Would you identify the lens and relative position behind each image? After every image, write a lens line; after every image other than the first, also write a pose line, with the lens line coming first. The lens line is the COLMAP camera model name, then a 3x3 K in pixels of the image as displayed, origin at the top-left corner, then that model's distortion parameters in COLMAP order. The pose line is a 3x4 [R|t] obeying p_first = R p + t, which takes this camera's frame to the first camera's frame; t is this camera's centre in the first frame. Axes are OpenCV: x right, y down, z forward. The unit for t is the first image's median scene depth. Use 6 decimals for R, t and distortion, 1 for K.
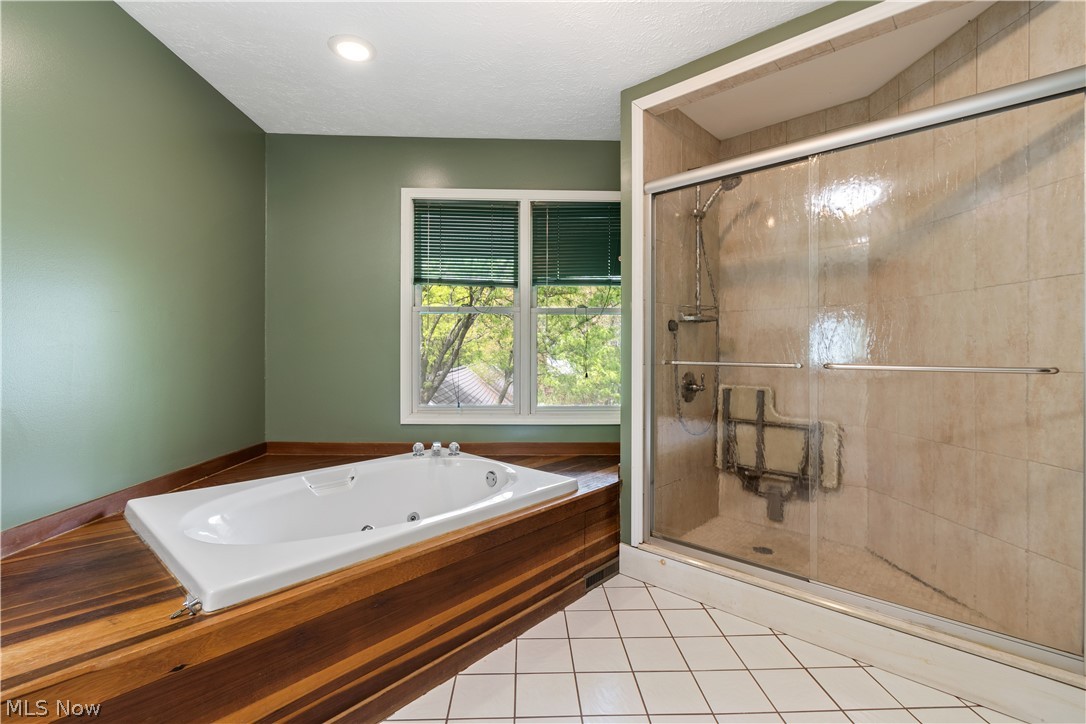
lens RADIAL K [[497.2, 0, 538.6], [0, 497.2, 350.4], [0, 0, 1]] dist [0.000034, 0.000651]
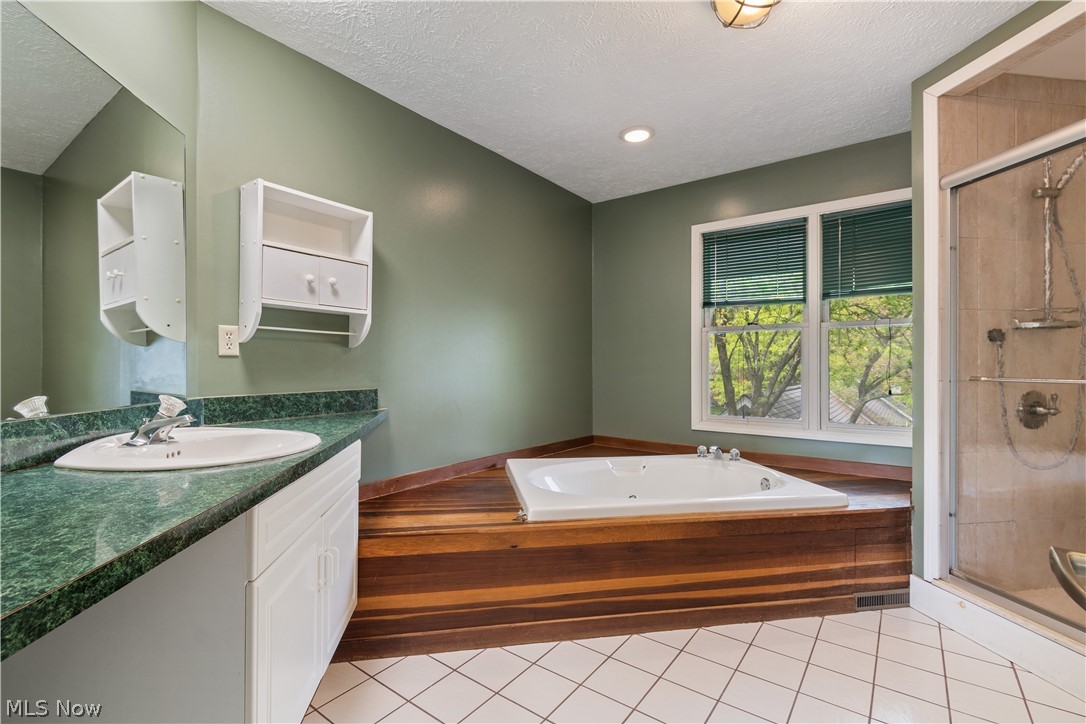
lens RADIAL K [[497.2, 0, 546.9], [0, 497.2, 366.1], [0, 0, 1]] dist [0.000034, 0.000651]
pose [[0.783198, -0.004443, -0.621756, 0.211298], [0.004328, 0.999989, -0.001694, 0.000619], [0.621757, -0.001364, 0.783209, -0.139922]]
